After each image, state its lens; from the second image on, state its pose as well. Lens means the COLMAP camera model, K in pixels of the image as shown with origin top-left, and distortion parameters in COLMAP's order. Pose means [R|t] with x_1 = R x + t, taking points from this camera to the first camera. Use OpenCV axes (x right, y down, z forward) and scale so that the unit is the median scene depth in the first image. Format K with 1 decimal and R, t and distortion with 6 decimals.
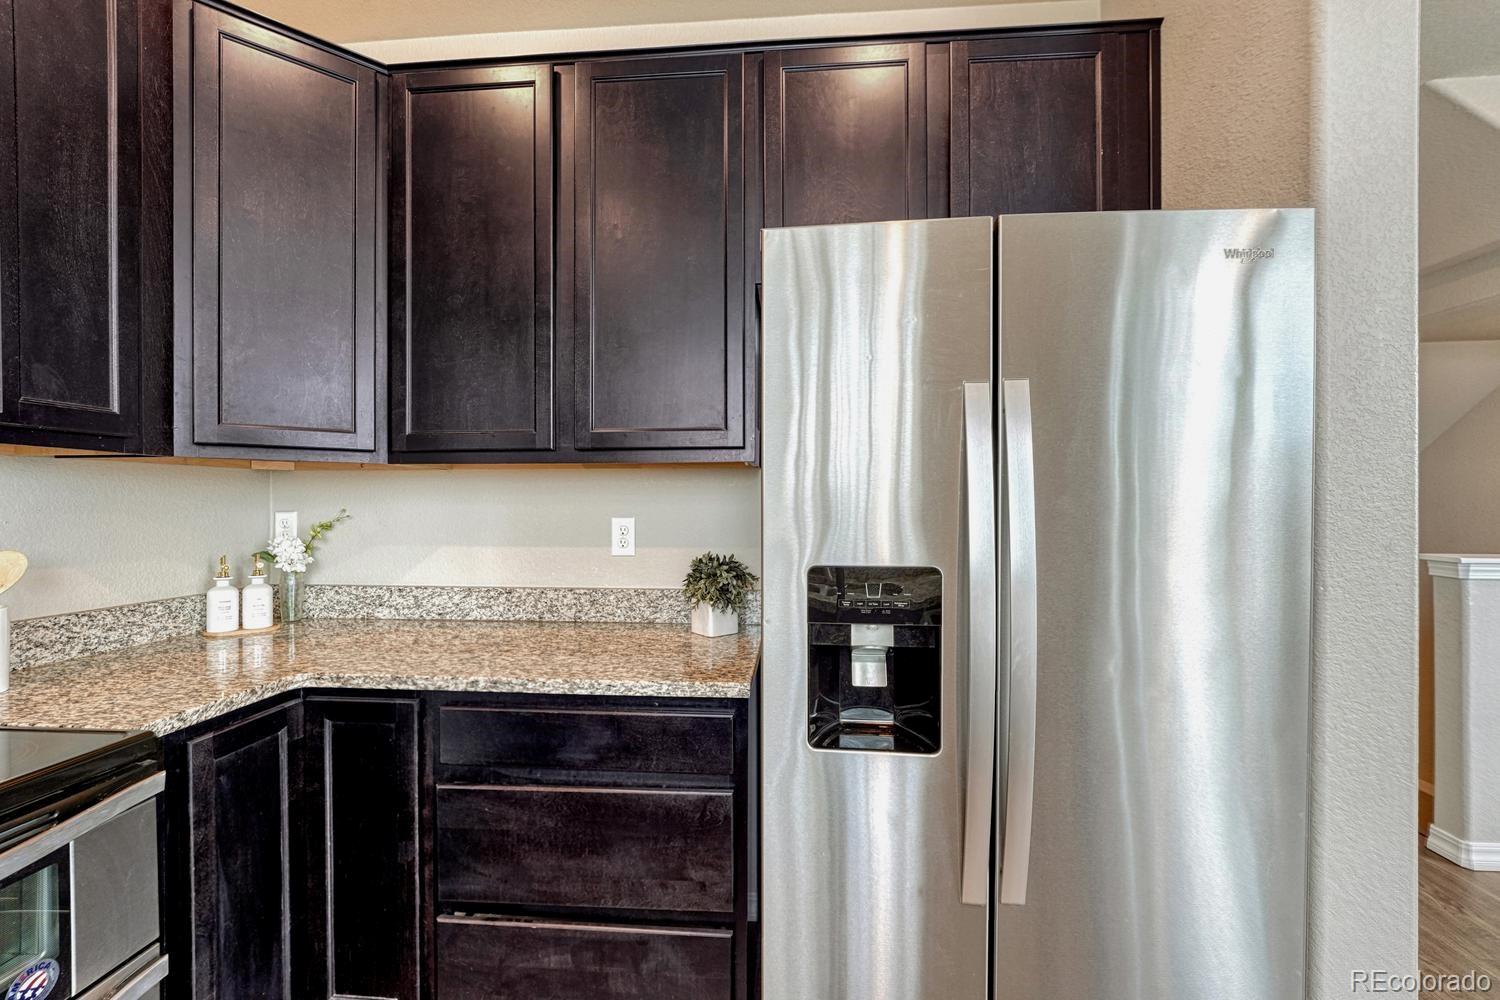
lens RADIAL K [[626.2, 0, 750.0], [0, 626.2, 500.0], [0, 0, 1]] dist [-0.007466, 0.000242]
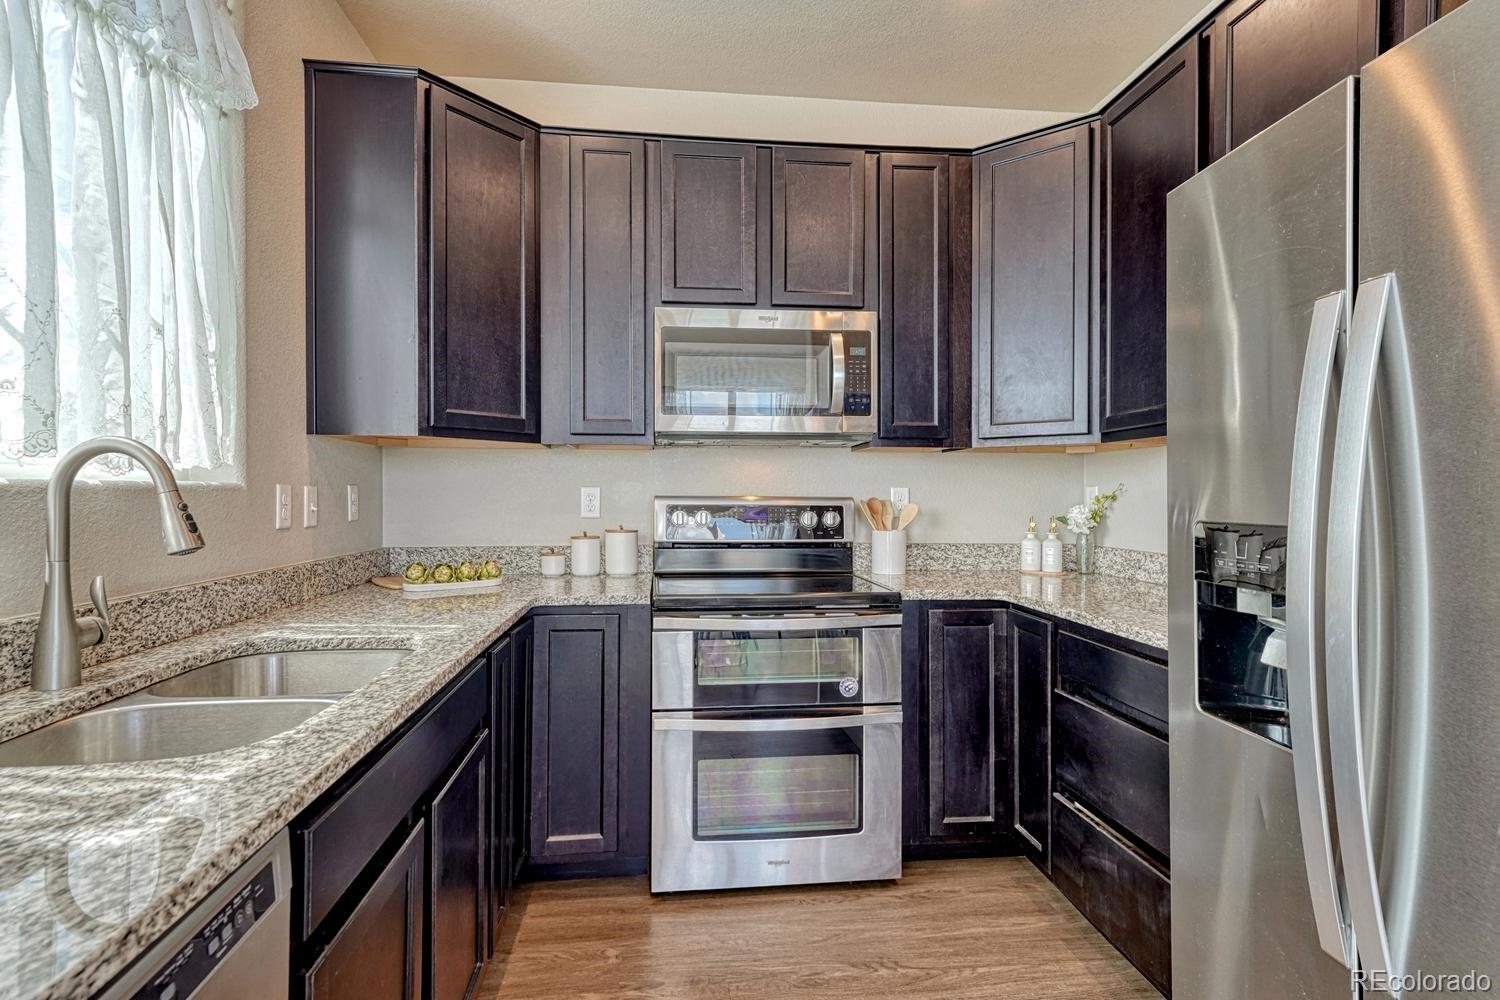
lens RADIAL K [[752.3, 0, 758.1], [0, 752.3, 493.0], [0, 0, 1]] dist [0.017626, 0.000714]
pose [[0.203705, -0.001199, -0.979031, 0.891842], [0.001972, 0.999998, -0.000814, 0.047937], [0.979030, -0.001765, 0.203707, 0.072178]]
